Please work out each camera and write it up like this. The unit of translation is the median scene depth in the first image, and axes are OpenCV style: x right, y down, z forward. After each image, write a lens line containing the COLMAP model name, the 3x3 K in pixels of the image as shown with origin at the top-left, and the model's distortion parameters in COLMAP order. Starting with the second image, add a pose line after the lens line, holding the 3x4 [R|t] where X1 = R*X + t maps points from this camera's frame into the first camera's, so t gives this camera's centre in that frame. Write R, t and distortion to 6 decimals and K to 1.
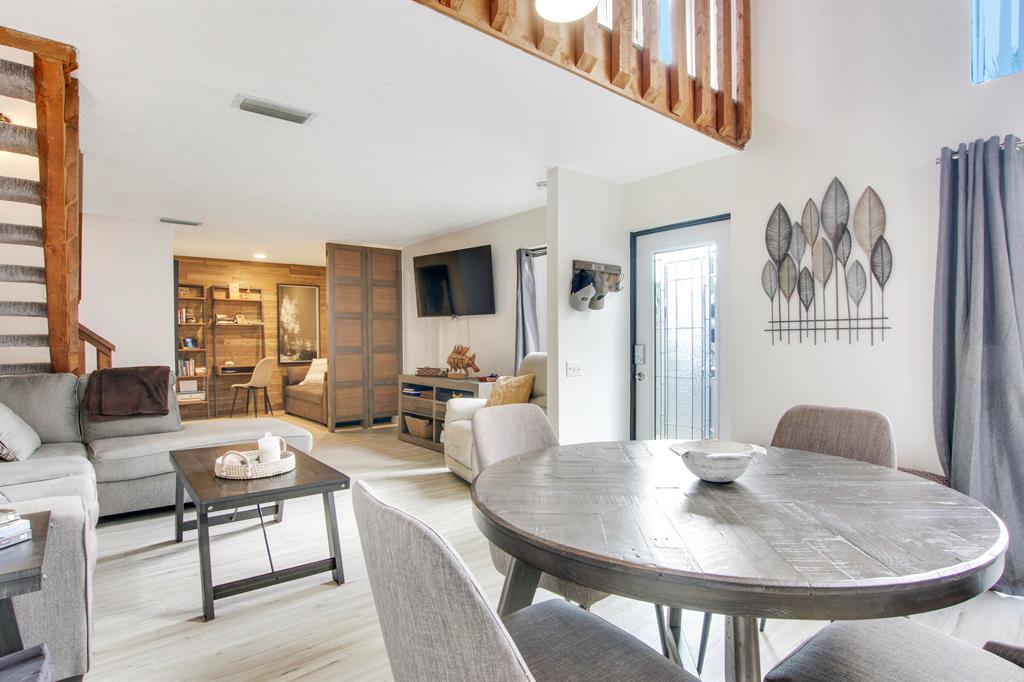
lens RADIAL K [[533.0, 0, 518.4], [0, 533.0, 346.1], [0, 0, 1]] dist [-0.020852, 0.000691]
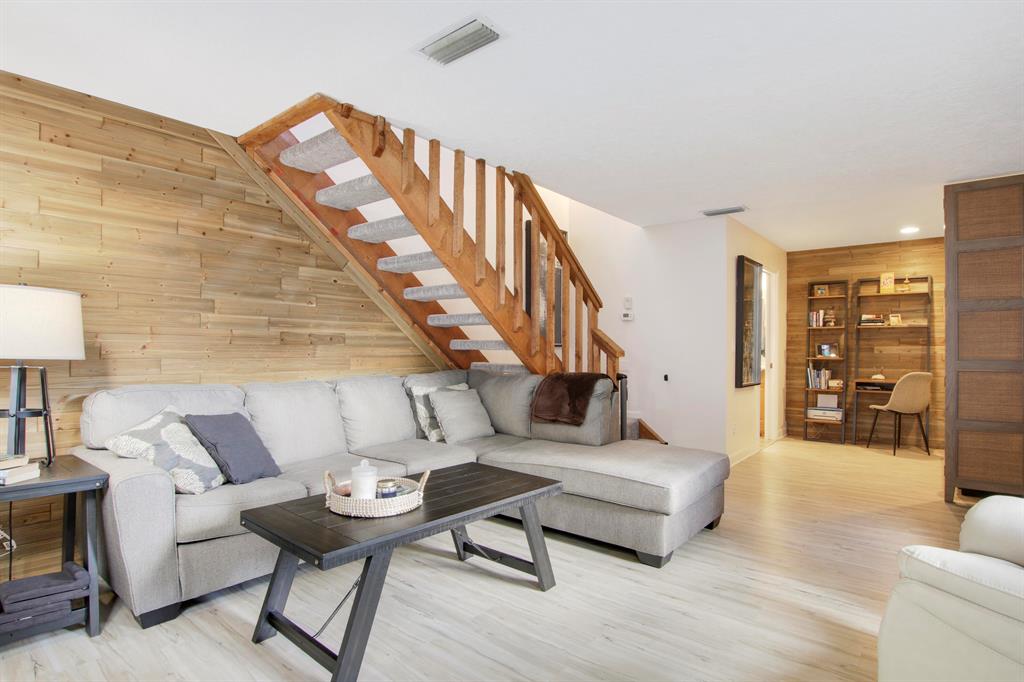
lens RADIAL K [[533.0, 0, 517.3], [0, 533.0, 348.4], [0, 0, 1]] dist [-0.020852, 0.000691]
pose [[0.187973, 0.007211, -0.982148, 0.110388], [-0.017727, 0.999835, 0.003948, -0.003257], [0.982014, 0.016668, 0.188070, 0.339047]]
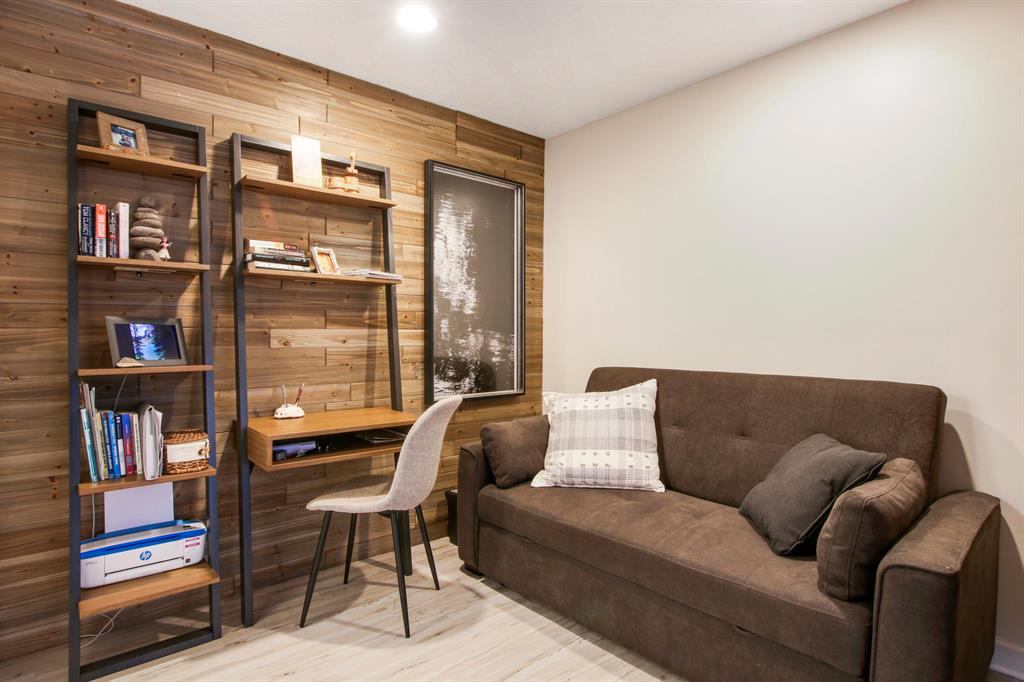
lens RADIAL K [[533.0, 0, 511.9], [0, 533.0, 341.8], [0, 0, 1]] dist [-0.020852, 0.000691]
pose [[0.999986, 0.004373, 0.003008, -0.427726], [-0.004364, 0.999986, -0.002976, -0.005258], [-0.003021, 0.002963, 0.999991, 0.713986]]
